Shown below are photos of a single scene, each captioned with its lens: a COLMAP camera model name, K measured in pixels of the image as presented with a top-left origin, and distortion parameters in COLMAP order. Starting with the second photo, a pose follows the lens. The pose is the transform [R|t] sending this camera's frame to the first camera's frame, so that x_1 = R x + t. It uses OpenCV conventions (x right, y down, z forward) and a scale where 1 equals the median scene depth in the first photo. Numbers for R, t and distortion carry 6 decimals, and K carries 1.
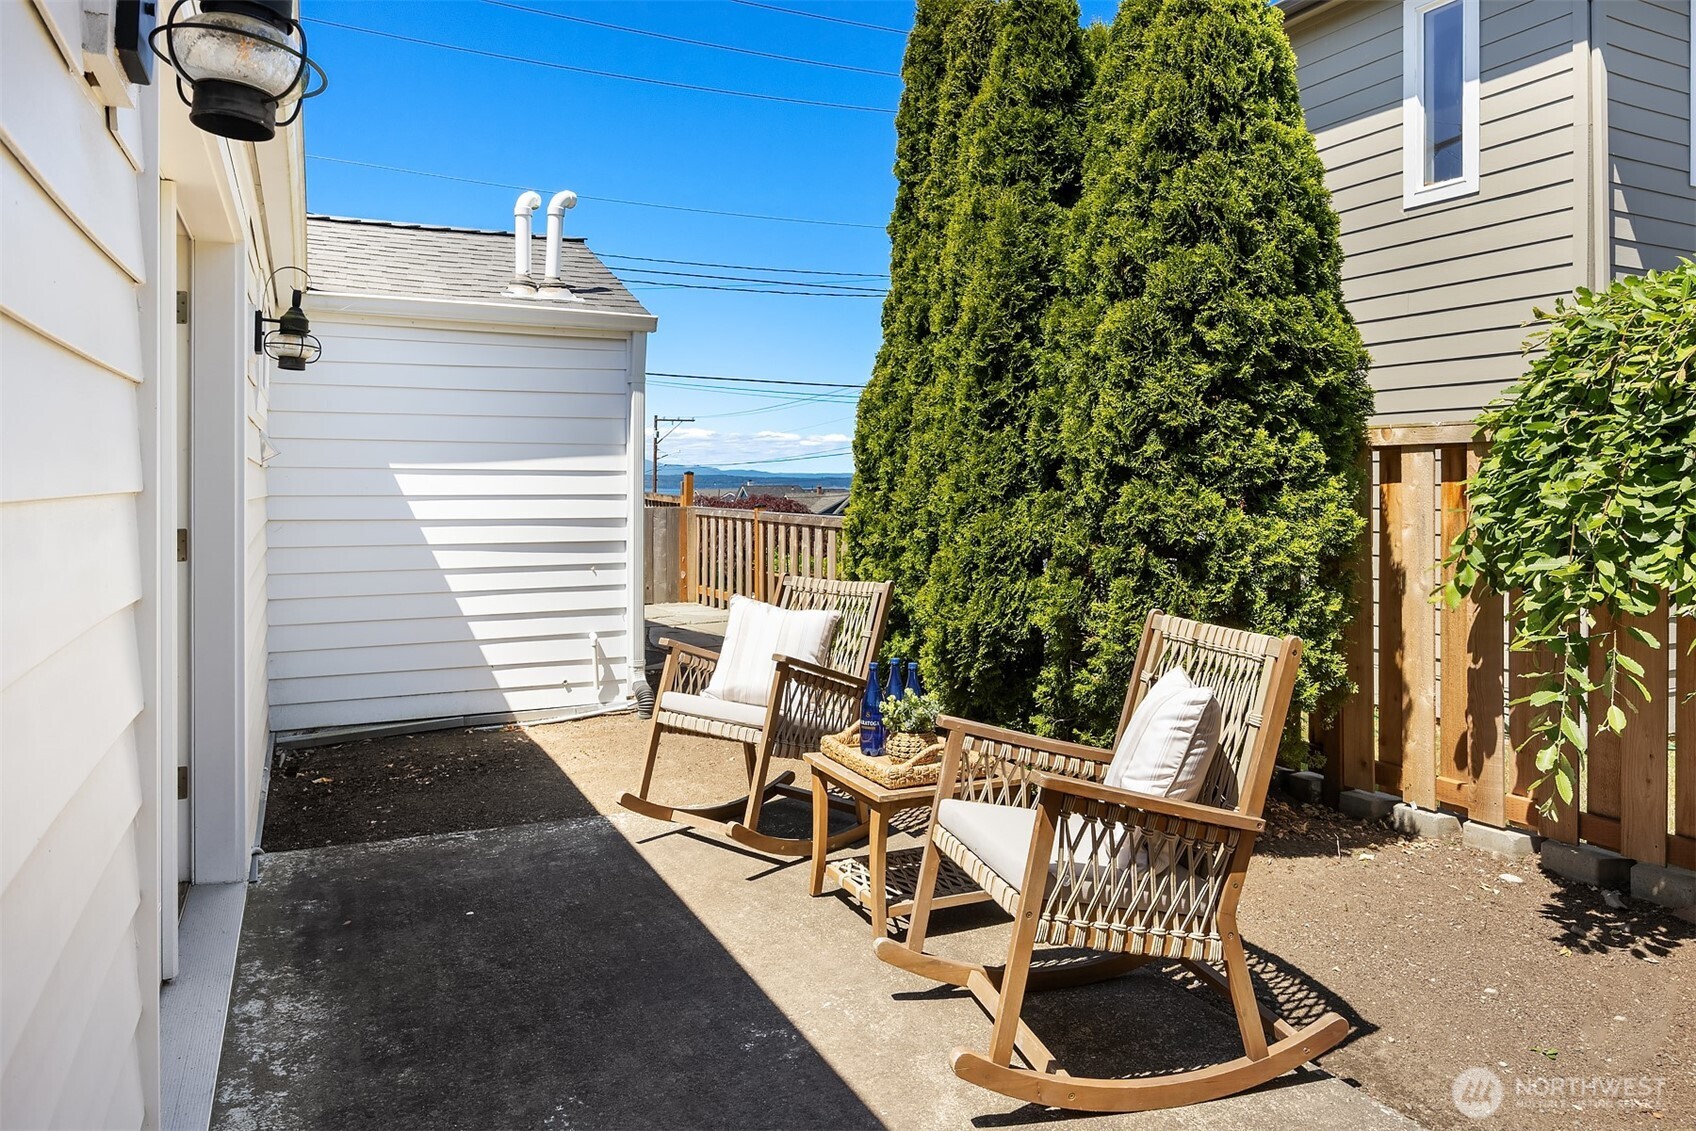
lens RADIAL K [[1095.9, 0, 846.9], [0, 1095.9, 483.4], [0, 0, 1]] dist [-0.001759, 0.002846]
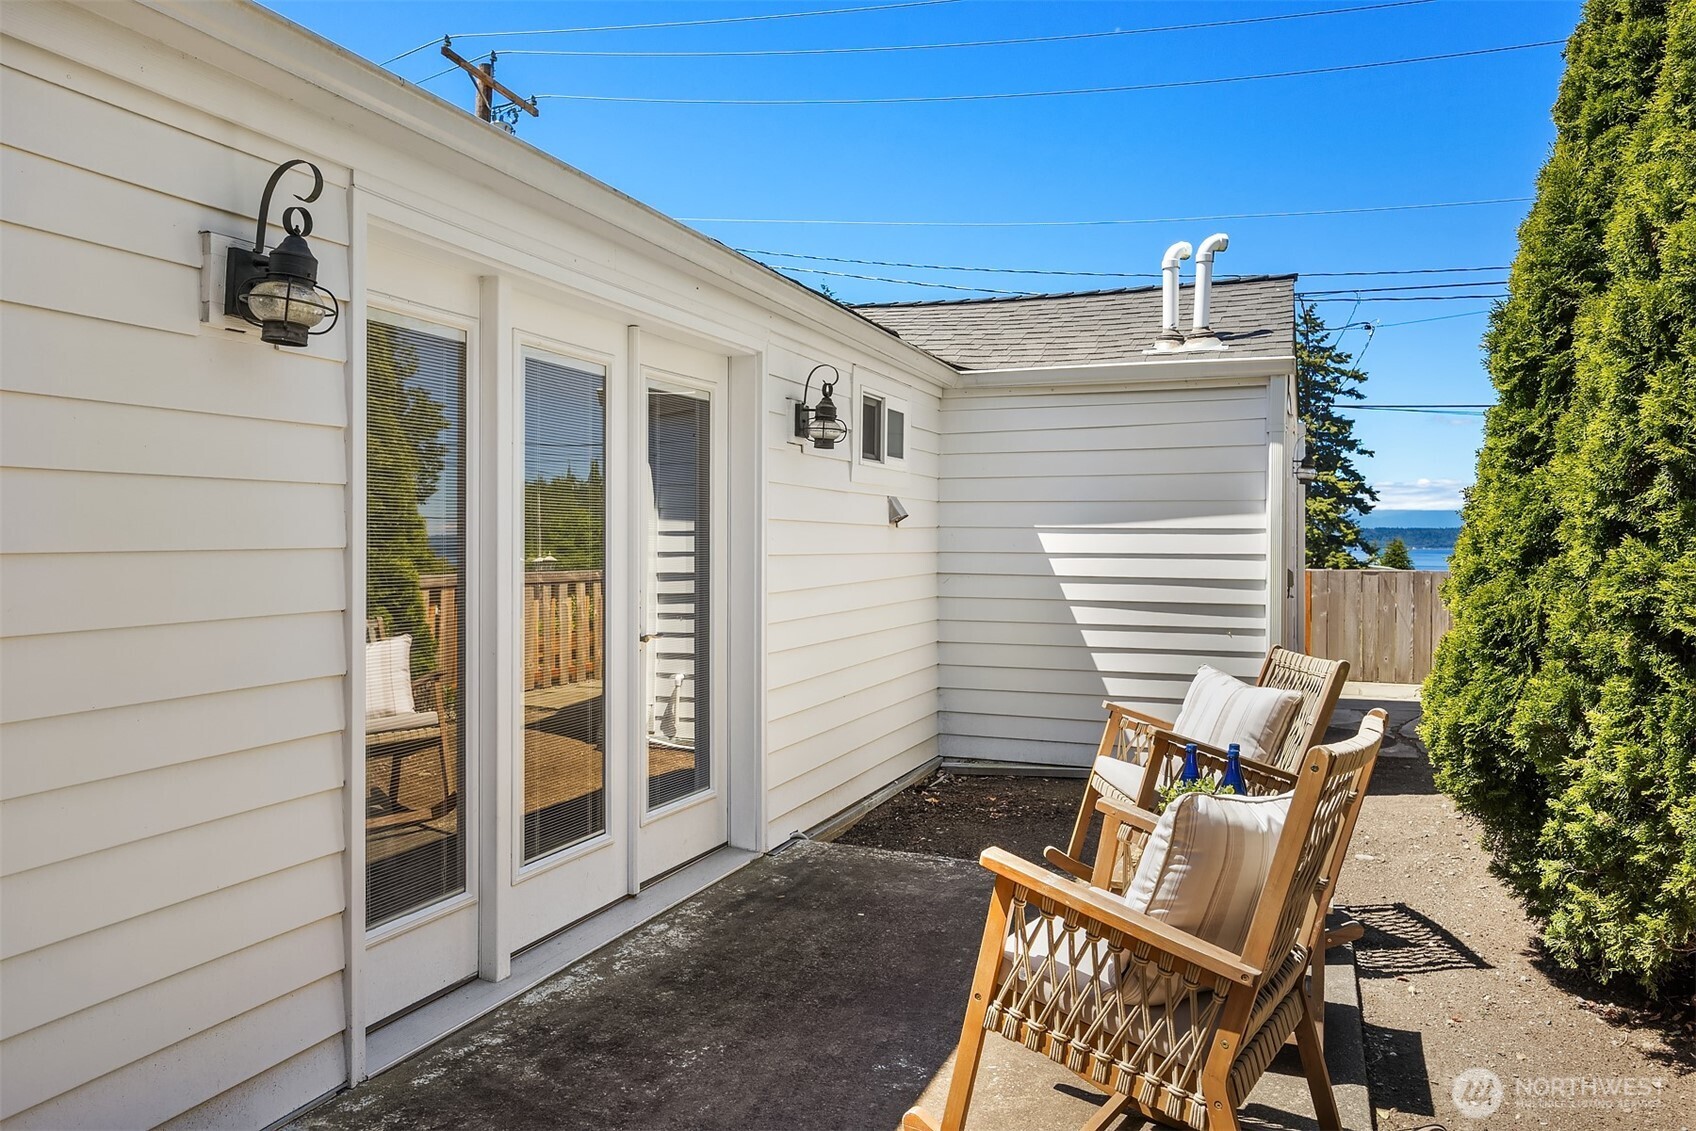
lens RADIAL K [[1180.0, 0, 847.5], [0, 1180.0, 541.1], [0, 0, 1]] dist [-0.006531, -0.001453]
pose [[0.678673, 0.002562, -0.734436, 0.552655], [-0.002560, 0.999996, 0.001122, -0.002251], [0.734436, 0.001118, 0.678677, 0.144968]]
